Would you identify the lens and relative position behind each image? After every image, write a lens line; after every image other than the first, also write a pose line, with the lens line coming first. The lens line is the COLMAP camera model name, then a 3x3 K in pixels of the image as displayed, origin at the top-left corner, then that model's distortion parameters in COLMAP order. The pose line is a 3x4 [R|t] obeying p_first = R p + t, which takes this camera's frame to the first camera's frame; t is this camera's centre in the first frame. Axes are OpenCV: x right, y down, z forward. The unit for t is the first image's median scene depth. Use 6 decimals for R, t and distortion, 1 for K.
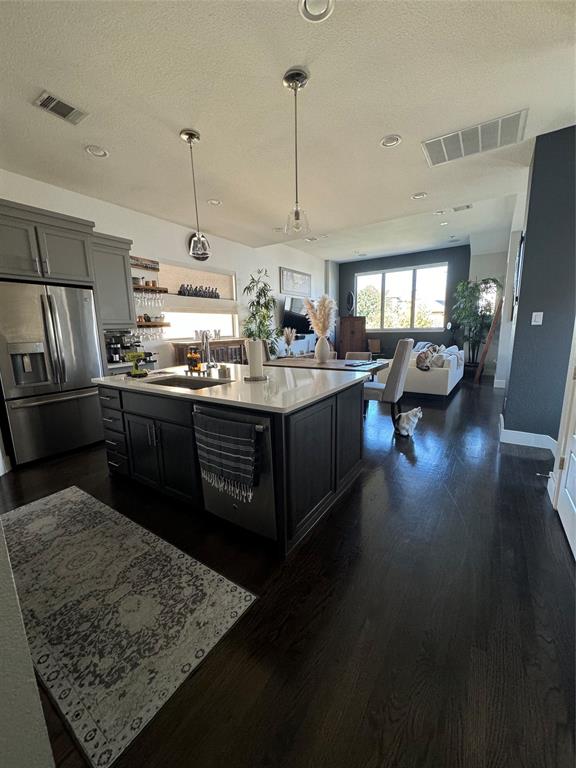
lens RADIAL K [[304.0, 0, 288.0], [0, 304.0, 384.0], [0, 0, 1]] dist [-0.003026, 0.000242]
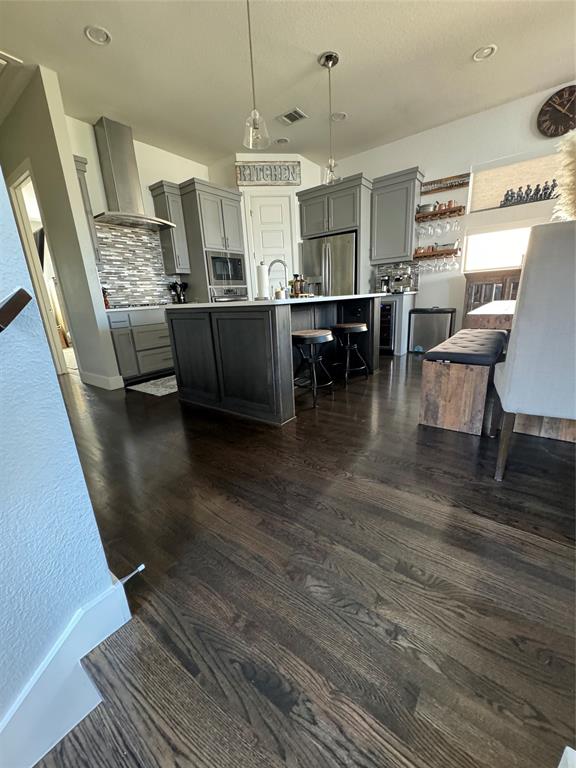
lens RADIAL K [[304.0, 0, 288.0], [0, 304.0, 384.0], [0, 0, 1]] dist [-0.003026, 0.000242]
pose [[-0.056537, 0.299925, -0.952286, 0.654298], [-0.129110, 0.943607, 0.304856, -0.048622], [0.990017, 0.140185, -0.014625, 0.679523]]
